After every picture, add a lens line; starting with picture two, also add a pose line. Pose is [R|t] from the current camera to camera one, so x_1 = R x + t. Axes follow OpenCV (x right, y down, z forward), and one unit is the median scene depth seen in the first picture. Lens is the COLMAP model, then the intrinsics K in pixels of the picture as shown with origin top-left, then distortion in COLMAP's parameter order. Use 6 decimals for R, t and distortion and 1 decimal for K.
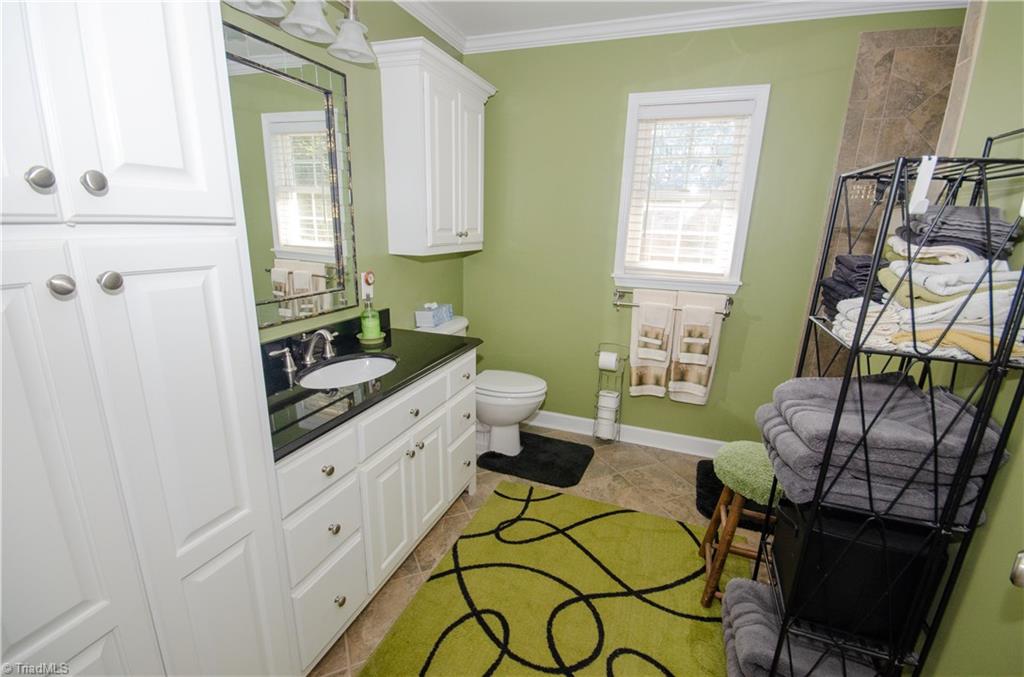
lens RADIAL K [[449.4, 0, 513.8], [0, 449.4, 342.1], [0, 0, 1]] dist [0.001200, -0.008149]
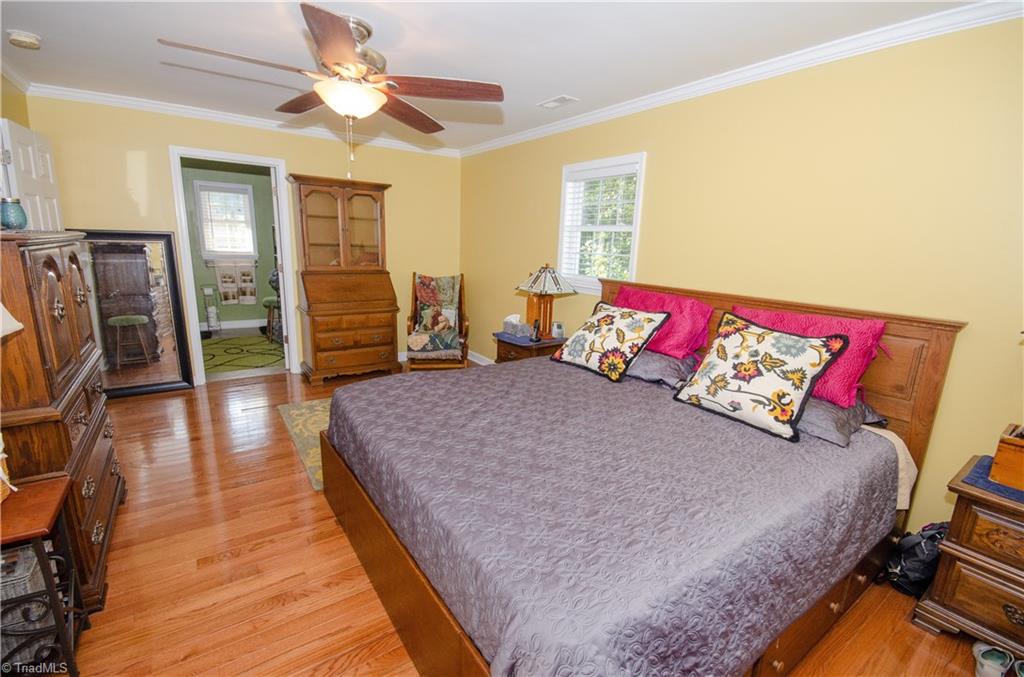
lens RADIAL K [[449.4, 0, 513.7], [0, 449.4, 340.3], [0, 0, 1]] dist [0.001200, -0.008149]
pose [[0.552930, -0.186825, 0.812013, -0.853907], [0.205132, 0.975066, 0.084658, 0.419028], [-0.807582, 0.119760, 0.577467, -1.584321]]
